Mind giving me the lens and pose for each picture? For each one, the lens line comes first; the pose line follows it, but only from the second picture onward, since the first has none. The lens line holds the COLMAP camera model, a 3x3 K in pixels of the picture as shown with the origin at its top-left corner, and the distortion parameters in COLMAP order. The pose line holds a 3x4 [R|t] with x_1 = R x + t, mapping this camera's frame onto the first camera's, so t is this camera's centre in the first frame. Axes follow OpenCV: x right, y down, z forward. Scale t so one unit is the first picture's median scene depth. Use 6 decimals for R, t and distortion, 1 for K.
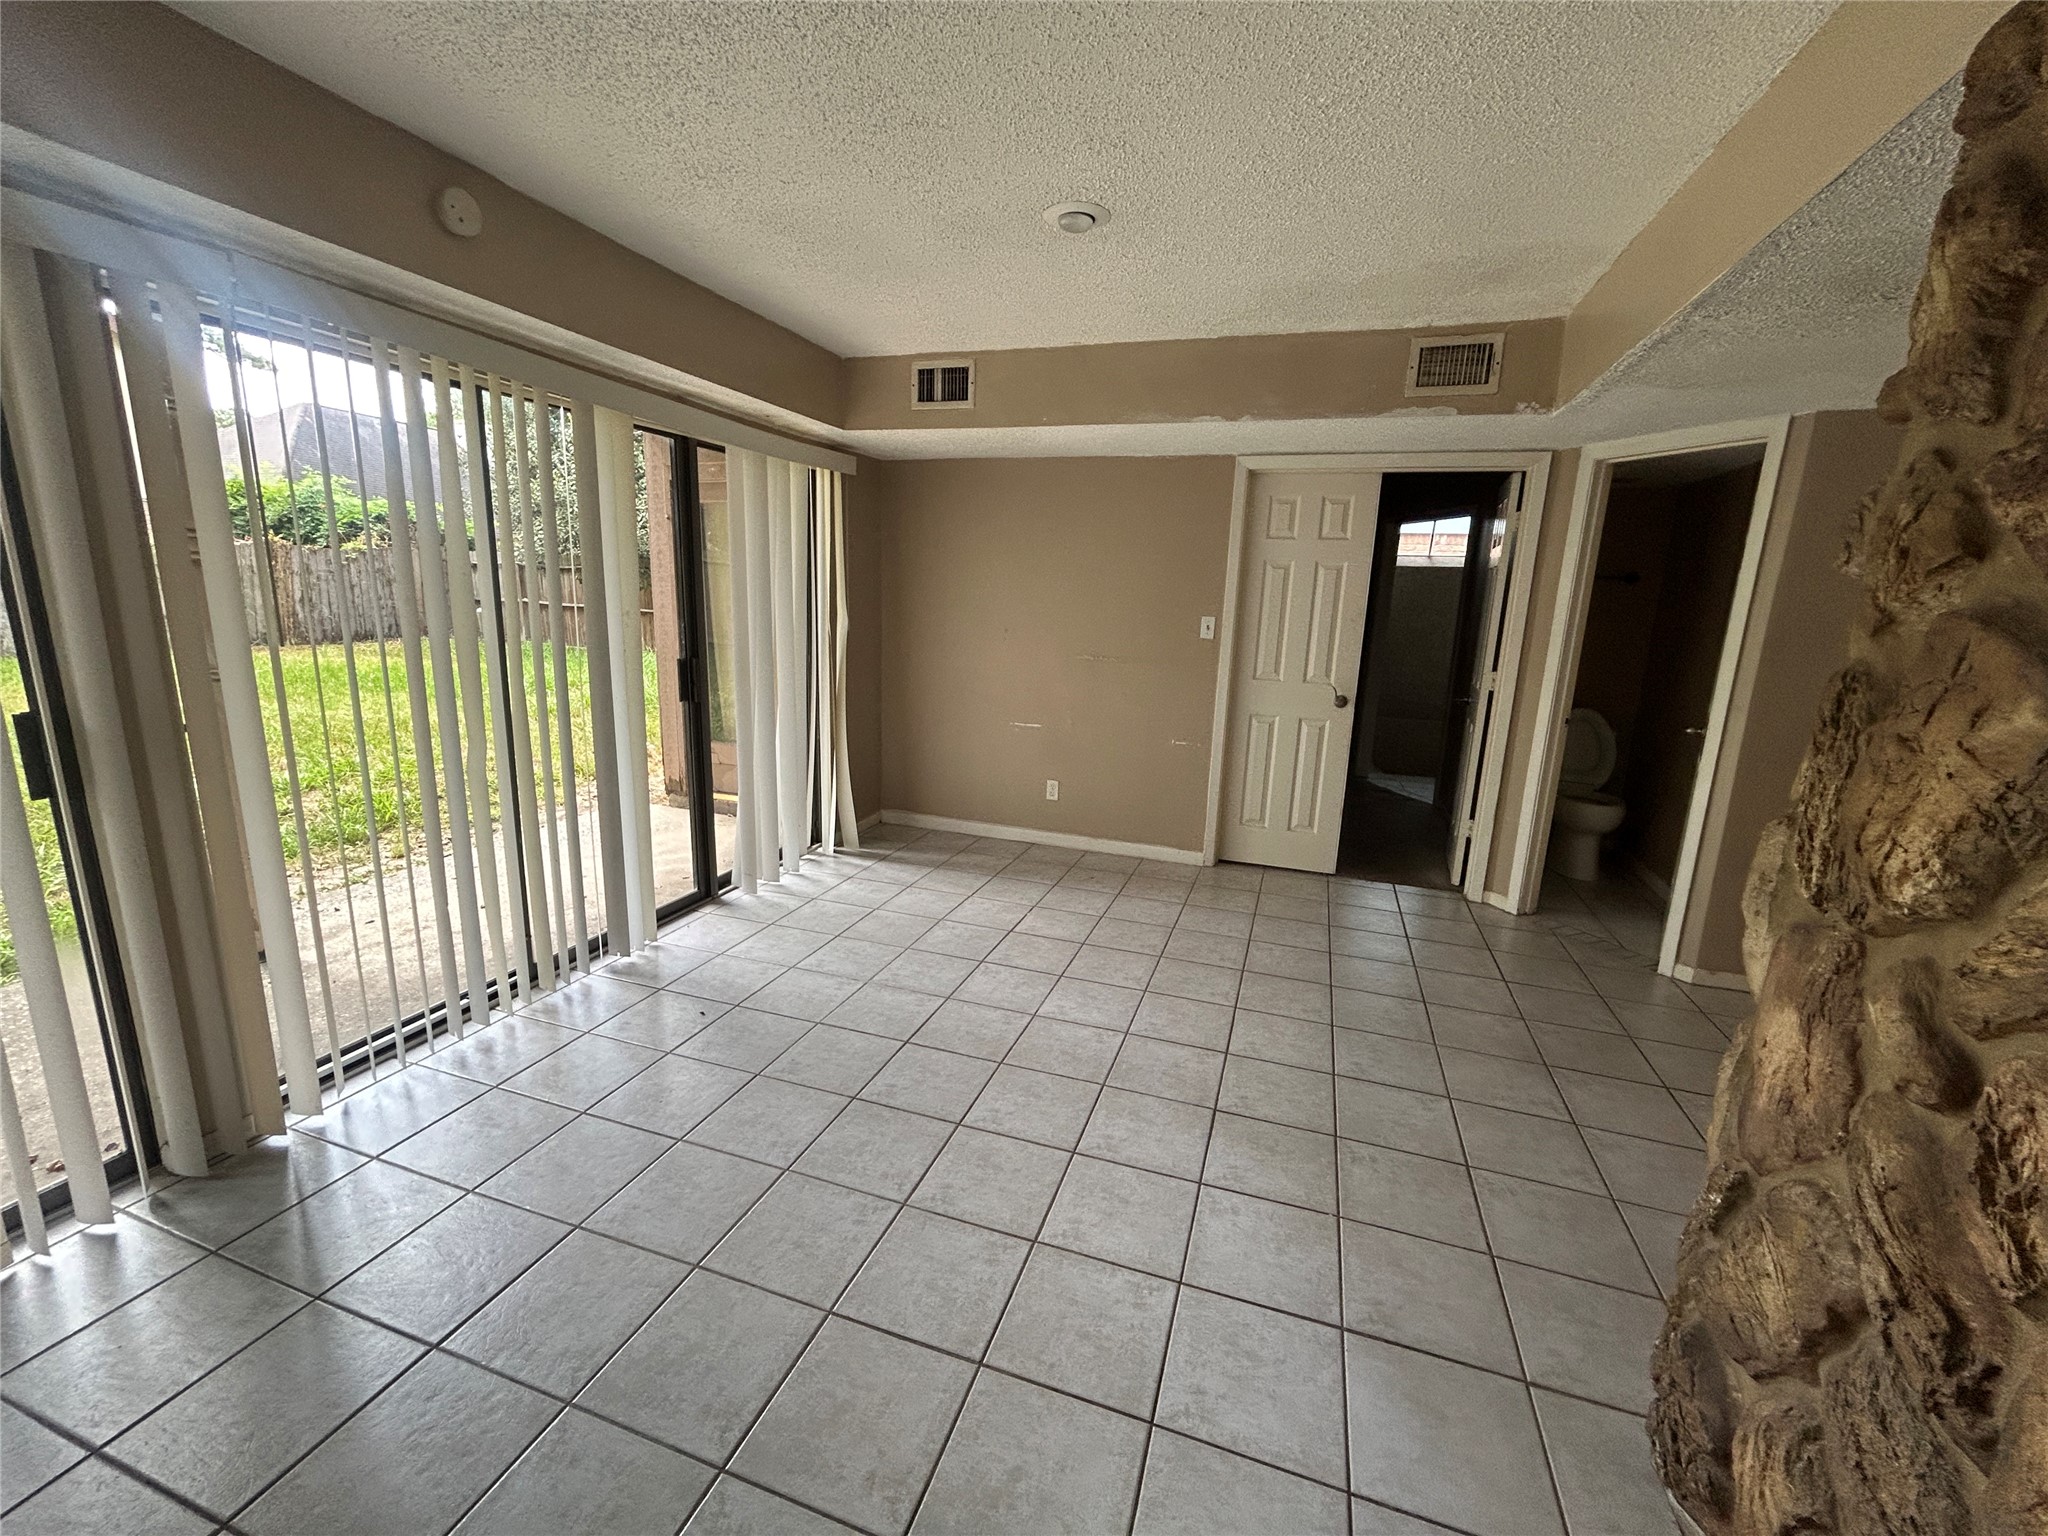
lens RADIAL K [[834.2, 0, 1018.1], [0, 834.2, 764.8], [0, 0, 1]] dist [0.000988, 0.000657]
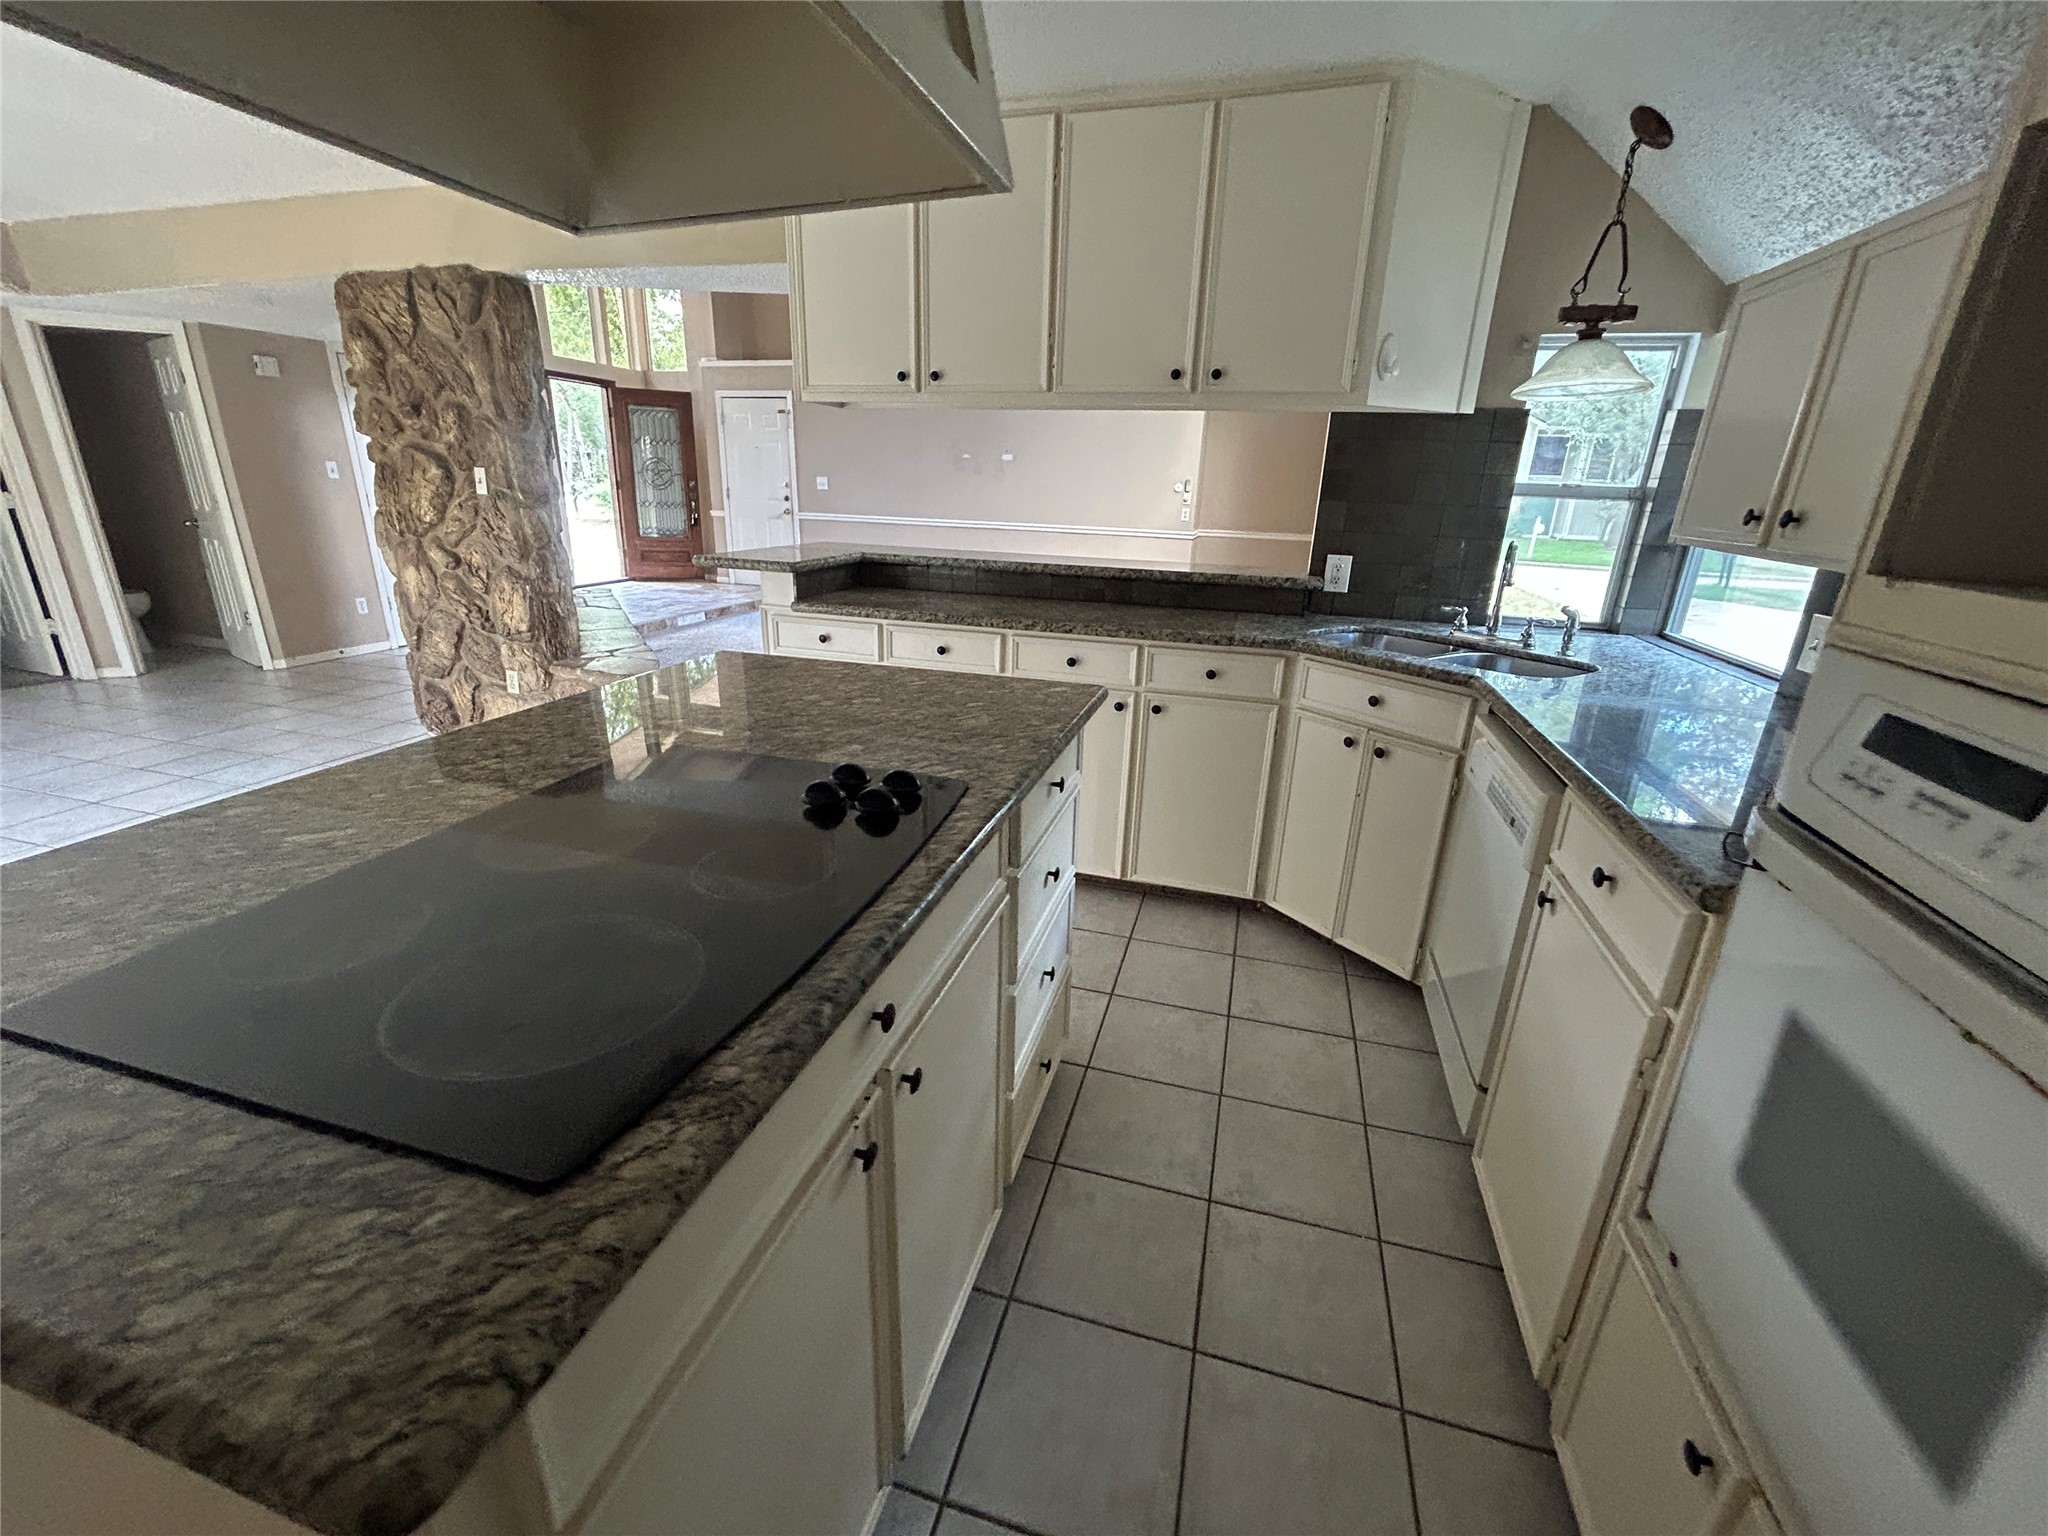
lens RADIAL K [[834.2, 0, 1026.9], [0, 834.2, 766.8], [0, 0, 1]] dist [0.000988, 0.000657]
pose [[-0.054010, -0.358215, 0.932076, -1.133559], [0.170992, 0.916332, 0.362073, 0.098261], [-0.983791, 0.178933, 0.011760, -0.582910]]
